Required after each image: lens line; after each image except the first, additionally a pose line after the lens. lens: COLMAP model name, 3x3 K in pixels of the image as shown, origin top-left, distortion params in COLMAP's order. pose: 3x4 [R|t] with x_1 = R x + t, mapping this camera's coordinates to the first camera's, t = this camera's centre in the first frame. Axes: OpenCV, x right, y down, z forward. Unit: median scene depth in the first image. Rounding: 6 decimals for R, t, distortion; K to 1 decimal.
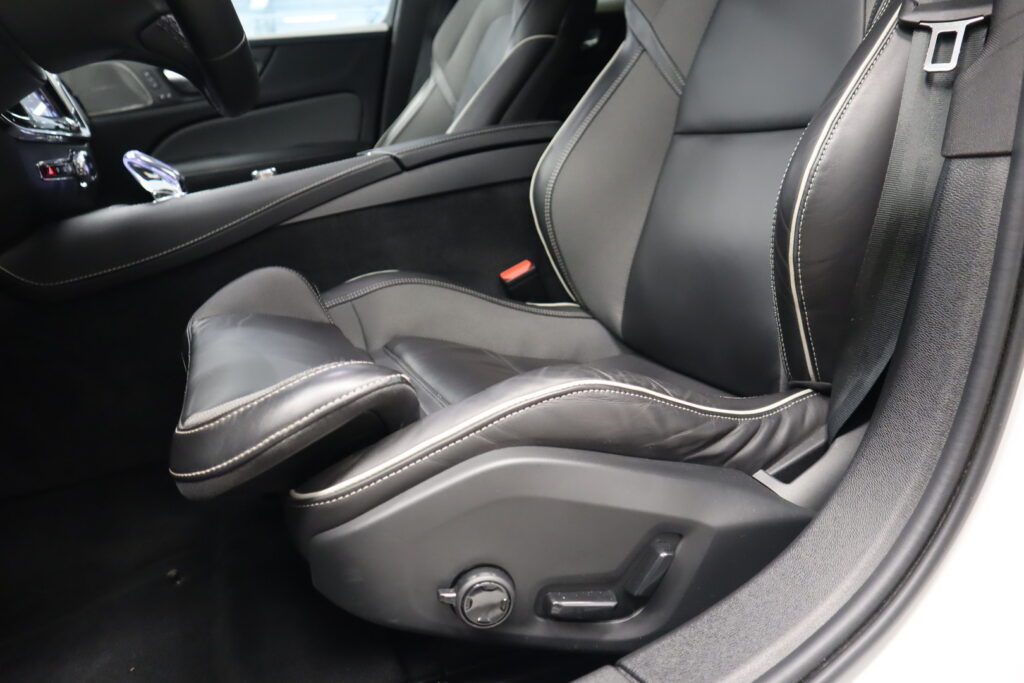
lens RADIAL K [[713.8, 0, 512.0], [0, 713.8, 341.5], [0, 0, 1]] dist [-0.125548, 0.078098]
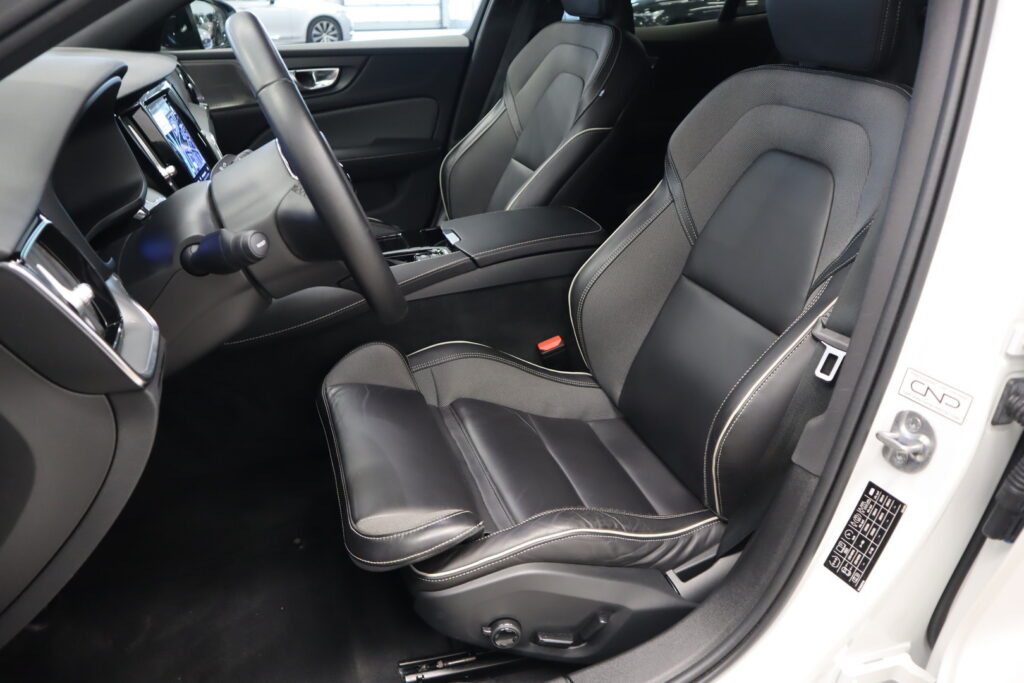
lens RADIAL K [[713.8, 0, 512.0], [0, 713.8, 341.5], [0, 0, 1]] dist [-0.125548, 0.078098]
pose [[0.989296, 0.145725, -0.007543, -0.093898], [-0.141633, 0.971387, 0.190649, -0.596703], [0.035110, -0.187541, 0.981629, -0.559873]]
